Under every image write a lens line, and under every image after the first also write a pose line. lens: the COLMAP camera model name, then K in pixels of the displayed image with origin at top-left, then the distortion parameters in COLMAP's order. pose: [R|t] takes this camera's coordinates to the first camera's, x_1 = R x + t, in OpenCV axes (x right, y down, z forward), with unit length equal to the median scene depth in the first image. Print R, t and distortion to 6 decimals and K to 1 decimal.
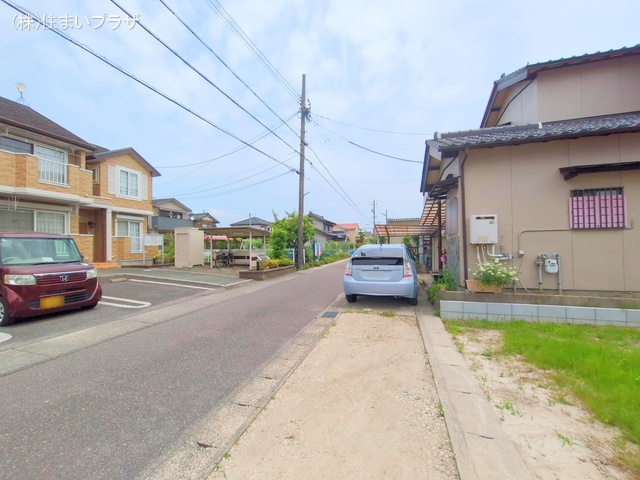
lens RADIAL K [[255.0, 0, 323.3], [0, 255.0, 243.7], [0, 0, 1]] dist [0.001478, -0.001059]
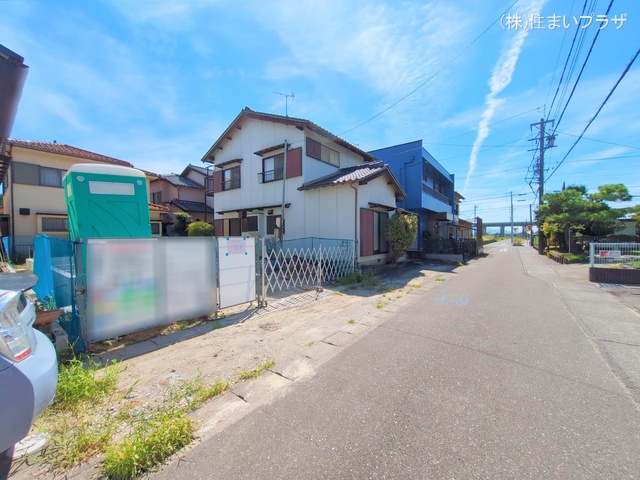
lens RADIAL K [[255.0, 0, 315.1], [0, 255.0, 243.0], [0, 0, 1]] dist [0.001478, -0.001059]
pose [[-0.926966, 0.008235, 0.375054, -0.148136], [0.012162, 0.999893, 0.008106, 0.005337], [-0.374947, 0.012076, -0.926967, 0.614729]]
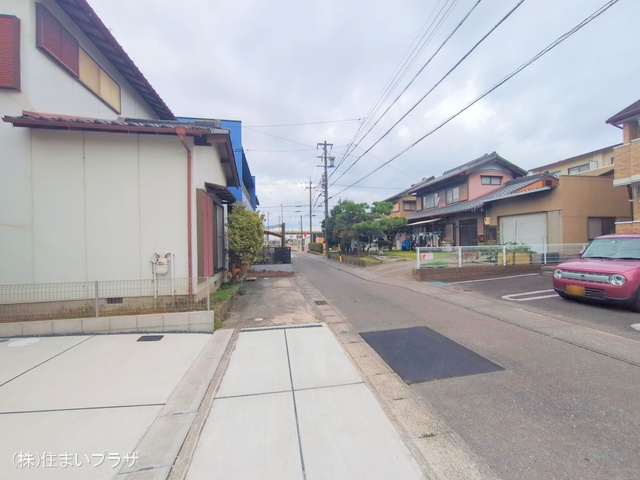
lens RADIAL K [[263.5, 0, 318.7], [0, 263.5, 243.7], [0, 0, 1]] dist [-0.007452, 0.001409]
pose [[-0.894539, 0.031460, -0.445882, 0.043098], [0.034317, 0.999410, 0.001667, -0.001619], [0.445671, -0.013811, -0.895090, 0.273205]]
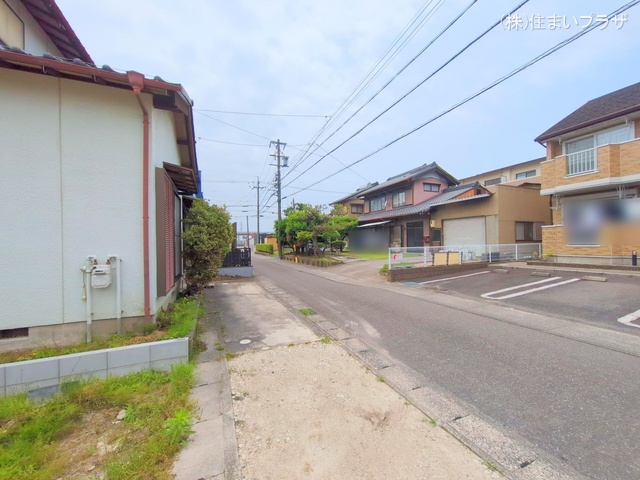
lens RADIAL K [[255.0, 0, 318.9], [0, 255.0, 241.9], [0, 0, 1]] dist [0.001478, -0.001059]
pose [[-0.769606, 0.024918, -0.638033, 0.075193], [0.034271, 0.999410, -0.002306, -0.002623], [0.637599, -0.023641, -0.770006, 0.149677]]
